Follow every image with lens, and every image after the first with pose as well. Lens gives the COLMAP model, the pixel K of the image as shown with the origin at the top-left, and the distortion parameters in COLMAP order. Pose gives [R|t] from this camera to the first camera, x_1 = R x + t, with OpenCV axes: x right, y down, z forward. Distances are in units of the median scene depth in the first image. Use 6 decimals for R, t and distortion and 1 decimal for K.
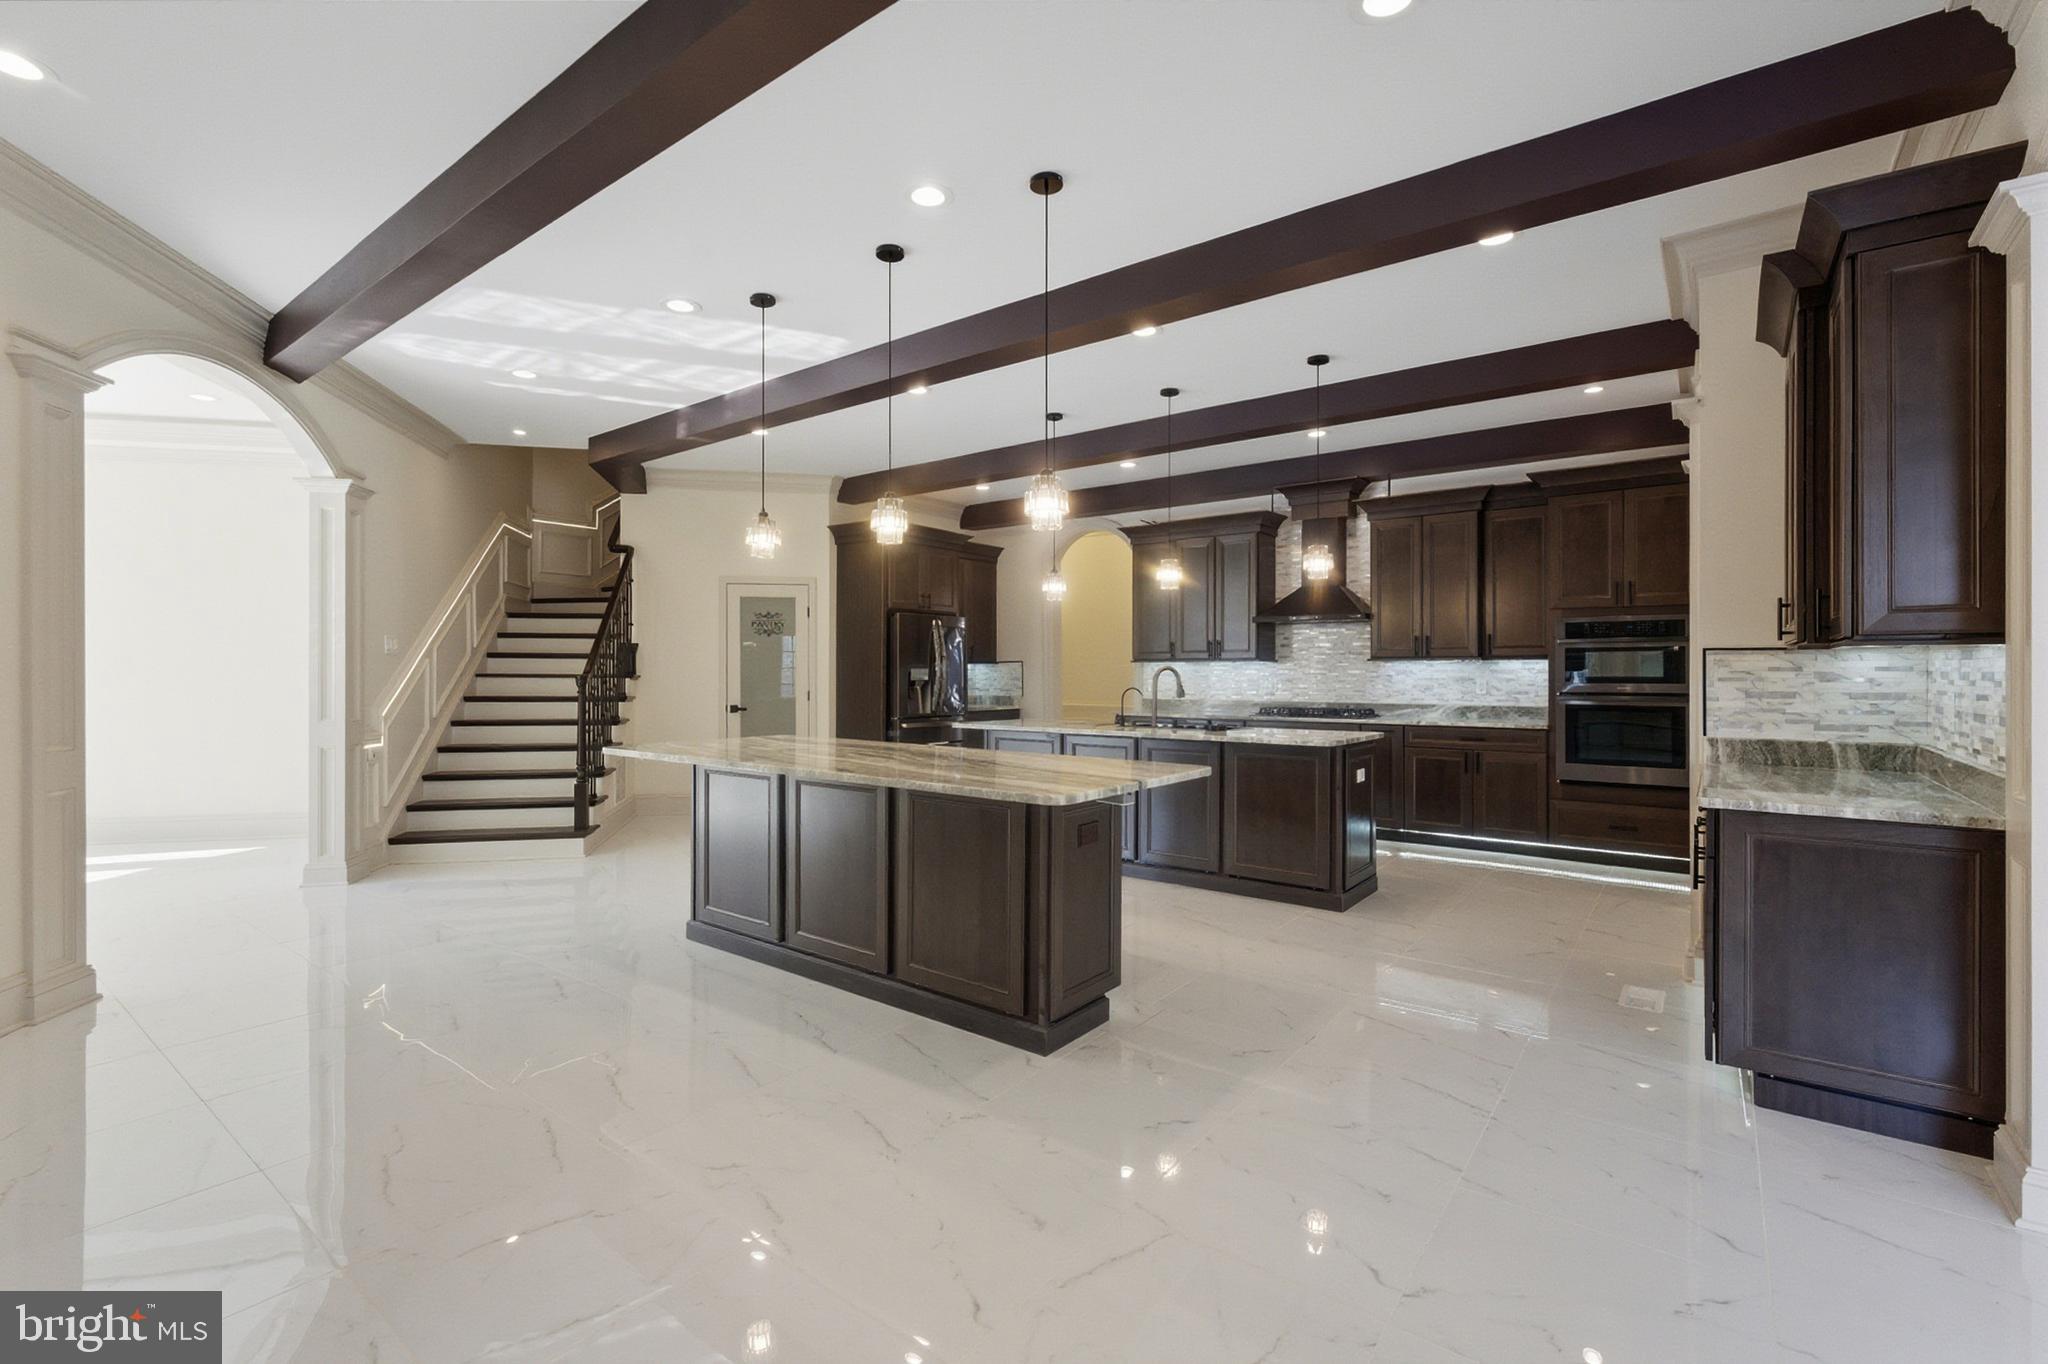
lens RADIAL K [[908.3, 0, 1015.1], [0, 908.3, 667.1], [0, 0, 1]] dist [-0.002862, -0.000556]
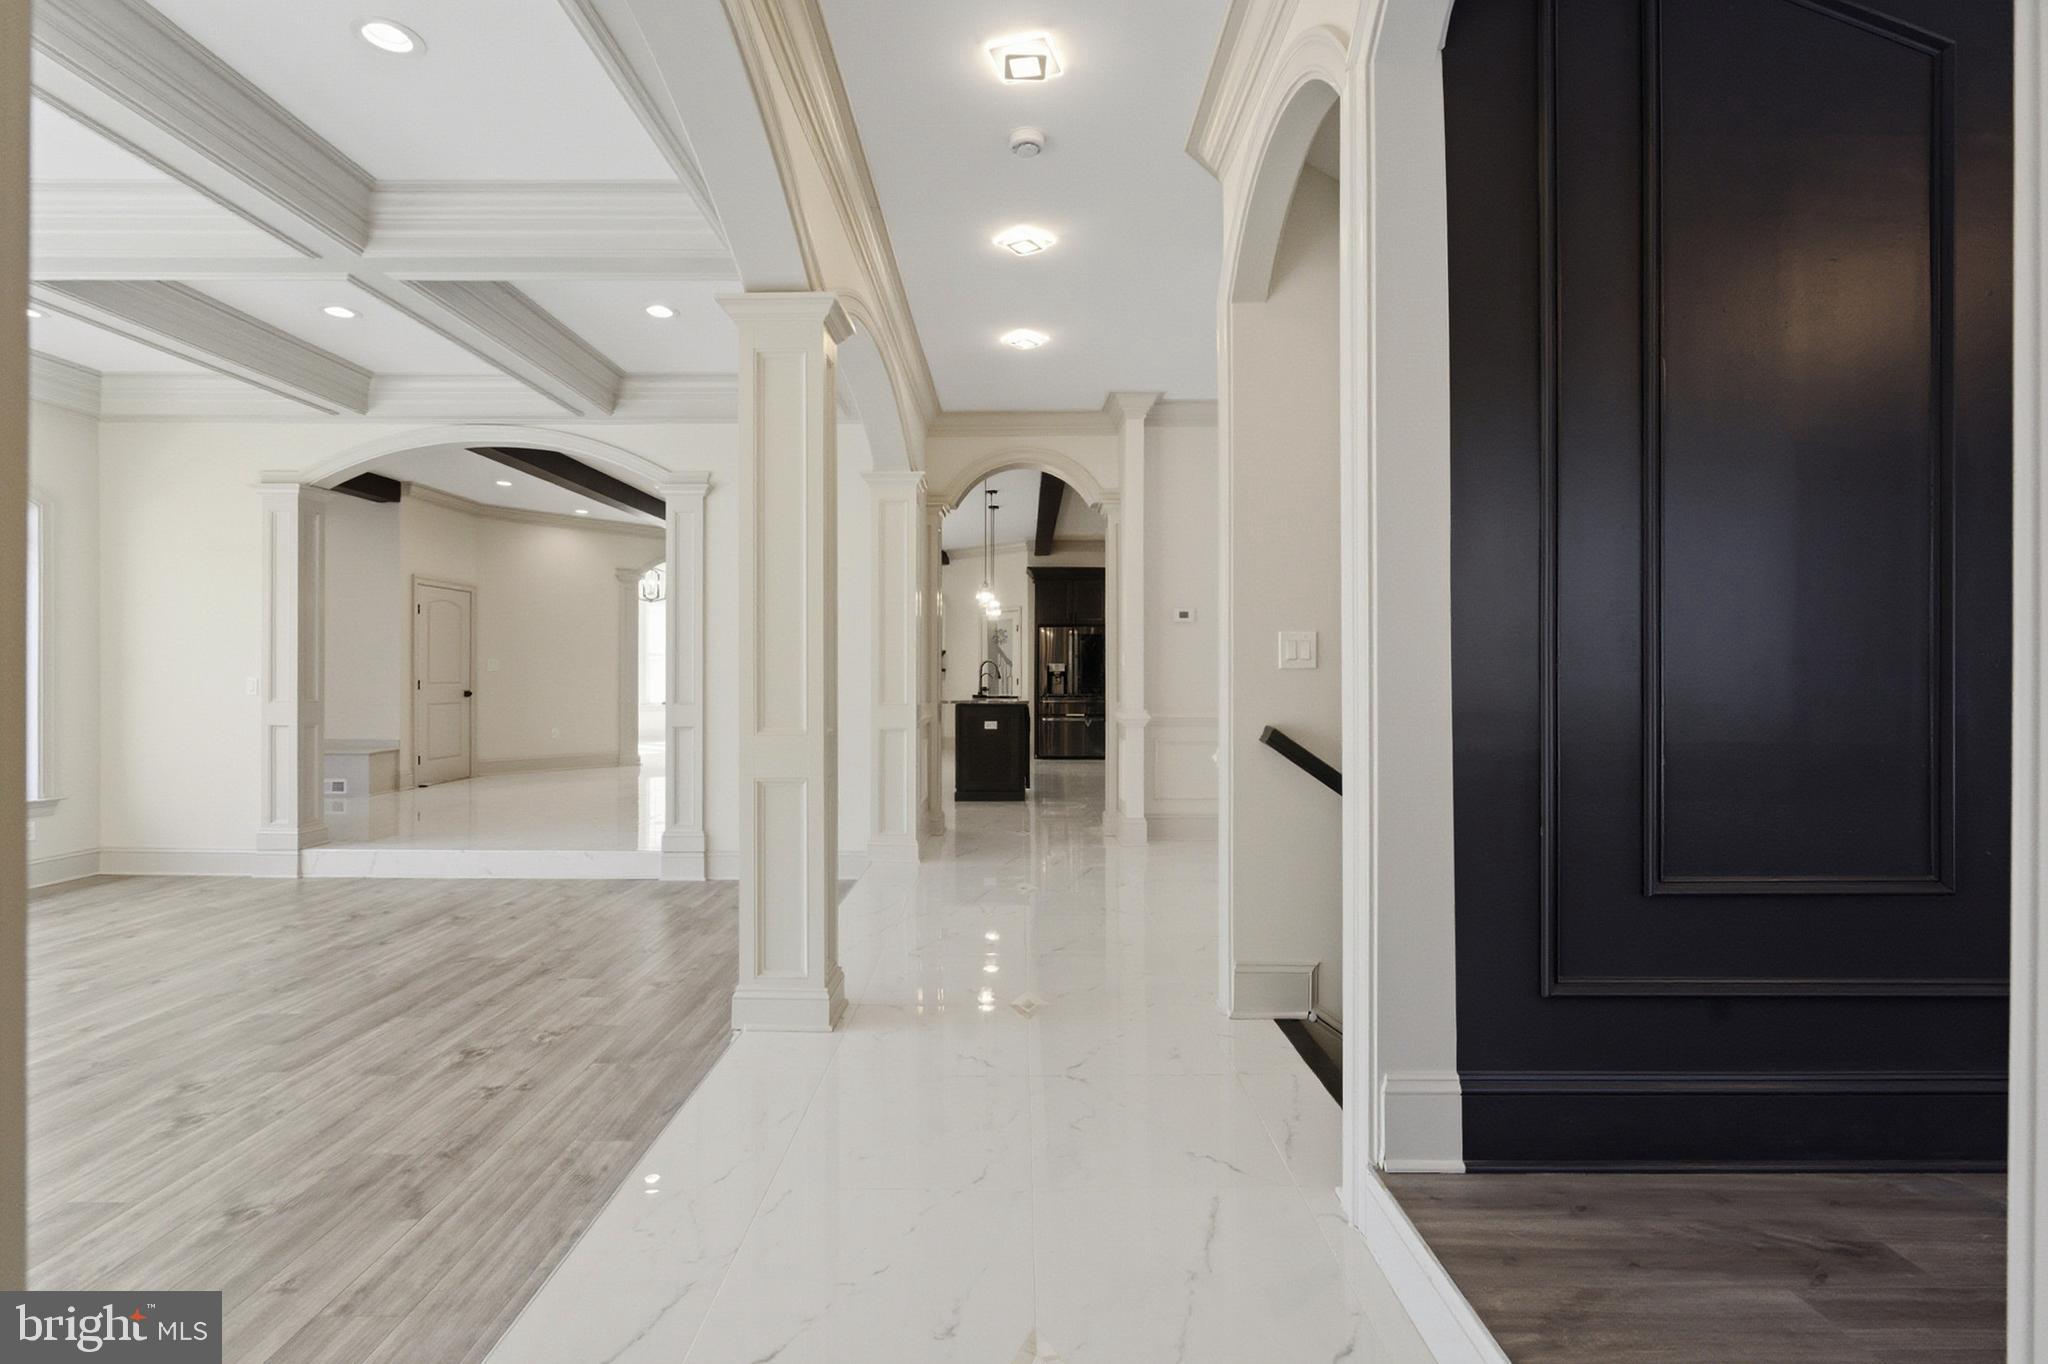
lens RADIAL K [[944.4, 0, 1021.4], [0, 944.4, 674.8], [0, 0, 1]] dist [-0.001387, -0.000604]
pose [[0.612791, 0.000396, -0.790245, 1.296732], [0.003817, 0.999987, 0.003461, 0.017281], [0.790235, -0.005138, 0.612782, 0.007905]]
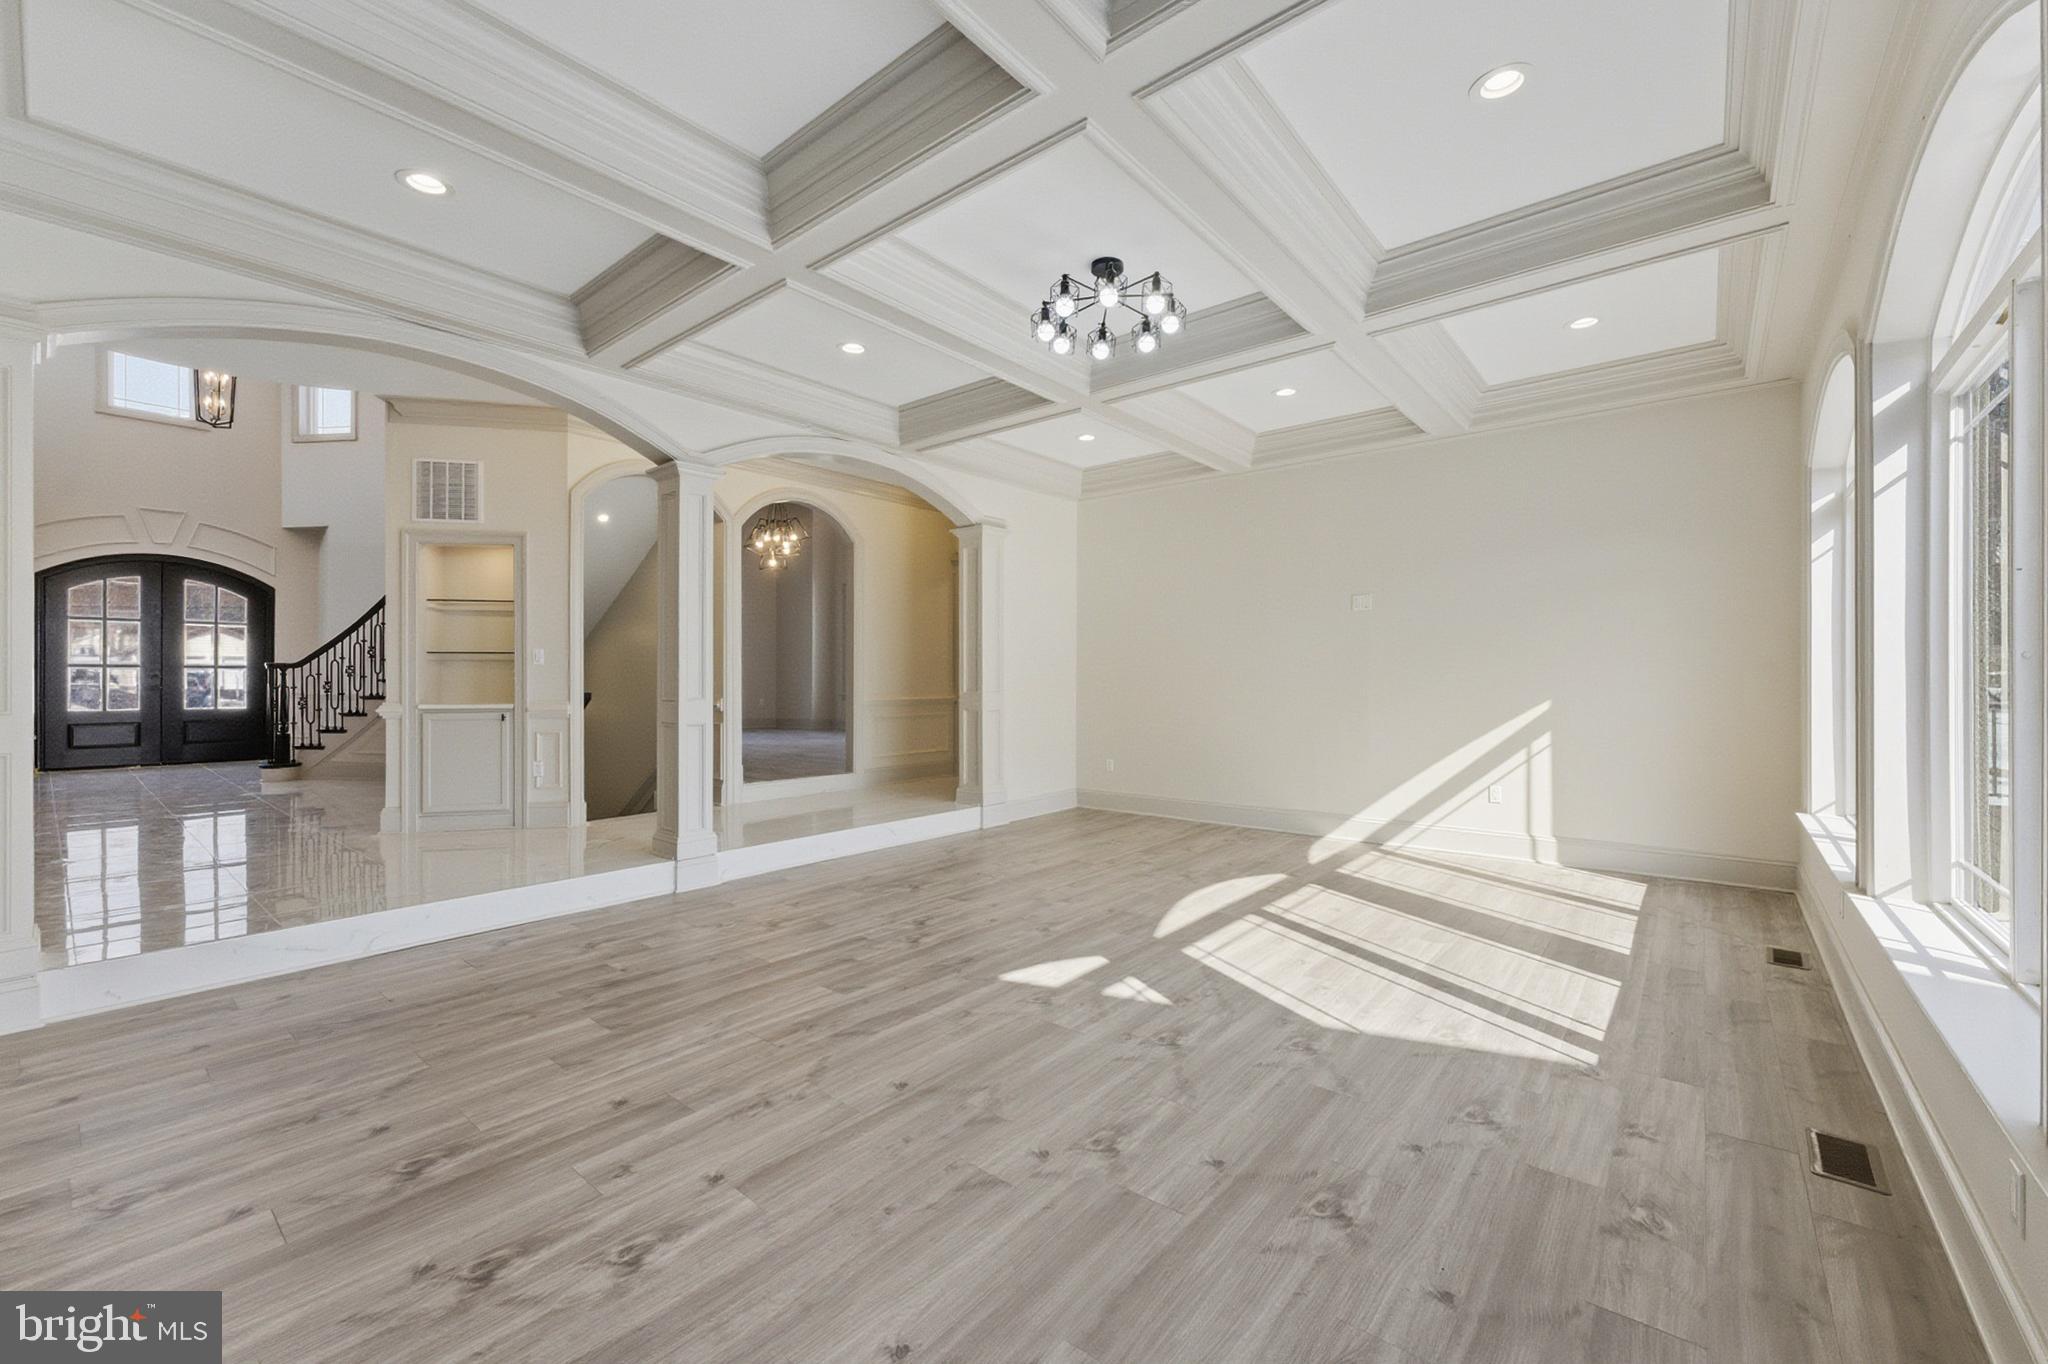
lens RADIAL K [[820.8, 0, 1023.0], [0, 820.8, 680.3], [0, 0, 1]] dist [-0.001426, 0.000378]
pose [[0.033666, -0.005032, 0.999420, 0.104513], [-0.004601, 0.999976, 0.005190, 0.024050], [-0.999423, -0.004773, 0.033642, -0.129960]]
